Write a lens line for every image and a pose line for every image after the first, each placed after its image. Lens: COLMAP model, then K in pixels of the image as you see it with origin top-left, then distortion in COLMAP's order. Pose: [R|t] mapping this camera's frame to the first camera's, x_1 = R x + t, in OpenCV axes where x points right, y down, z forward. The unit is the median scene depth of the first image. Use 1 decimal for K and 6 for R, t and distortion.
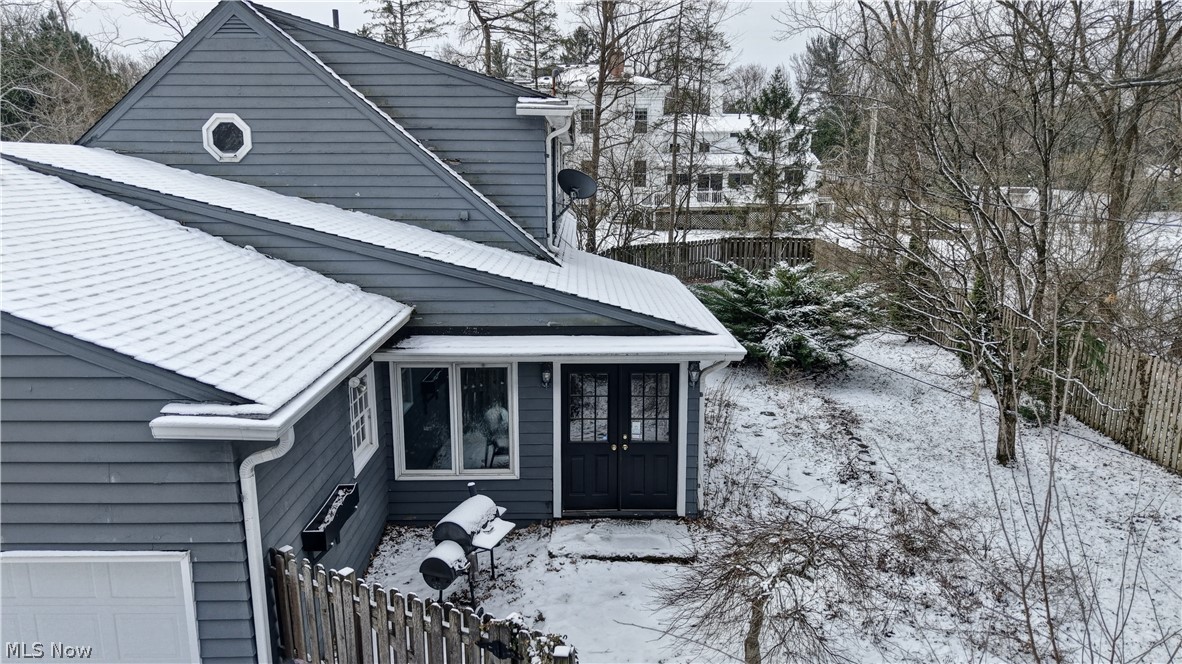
lens RADIAL K [[796.9, 0, 587.0], [0, 796.9, 331.7], [0, 0, 1]] dist [0.008941, -0.002591]
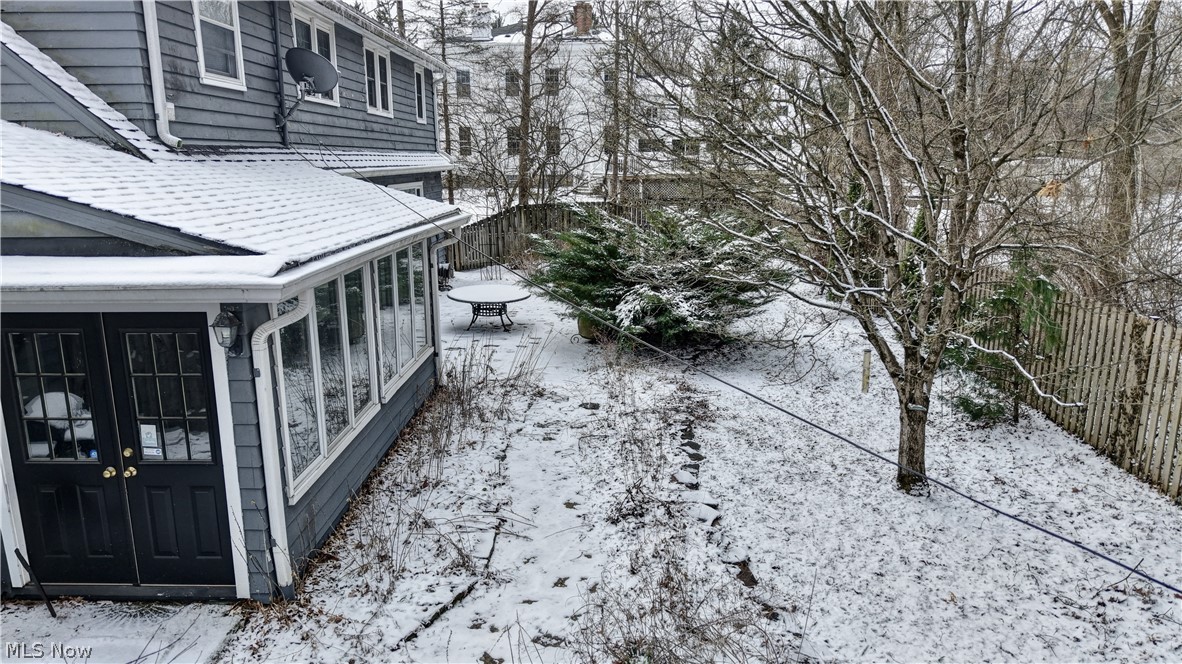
lens RADIAL K [[789.8, 0, 584.3], [0, 789.8, 339.8], [0, 0, 1]] dist [0.027579, -0.023948]
pose [[0.999429, 0.003131, -0.033637, 0.293437], [-0.002324, 0.999709, 0.024012, 0.034696], [0.033702, -0.023921, 0.999146, 0.377695]]
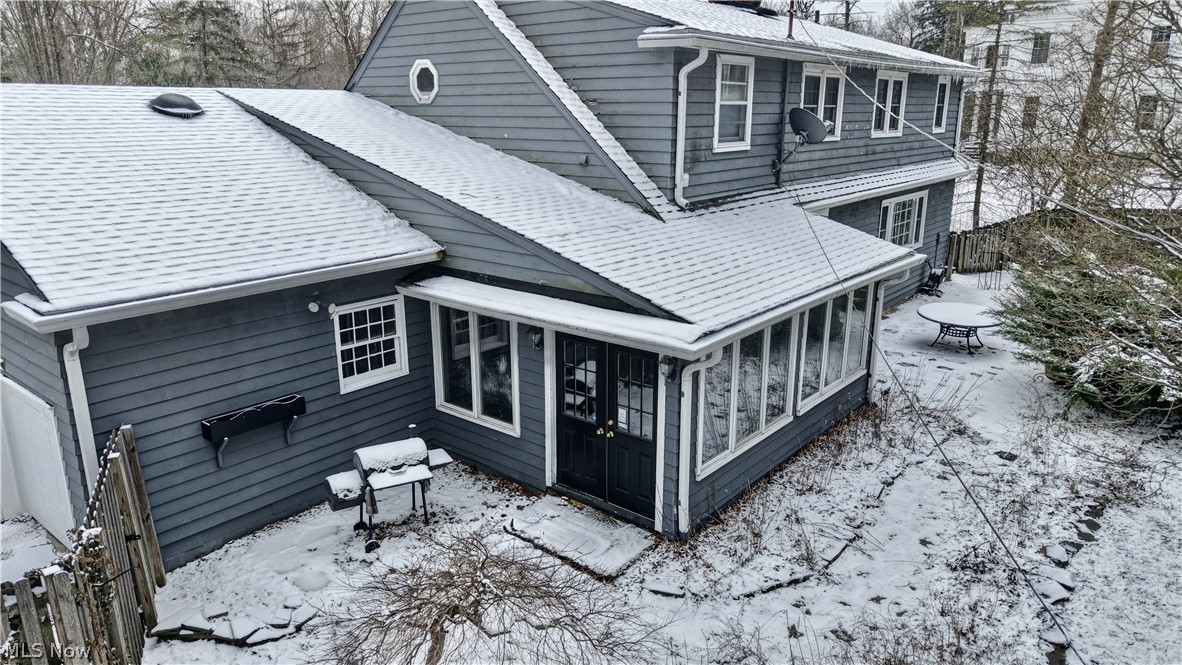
lens RADIAL K [[789.8, 0, 584.3], [0, 789.8, 340.3], [0, 0, 1]] dist [0.027579, -0.023948]
pose [[0.764725, 0.179156, -0.618950, 0.431838], [-0.127771, 0.983657, 0.126857, -0.049792], [0.631561, -0.017927, 0.775119, 0.245465]]
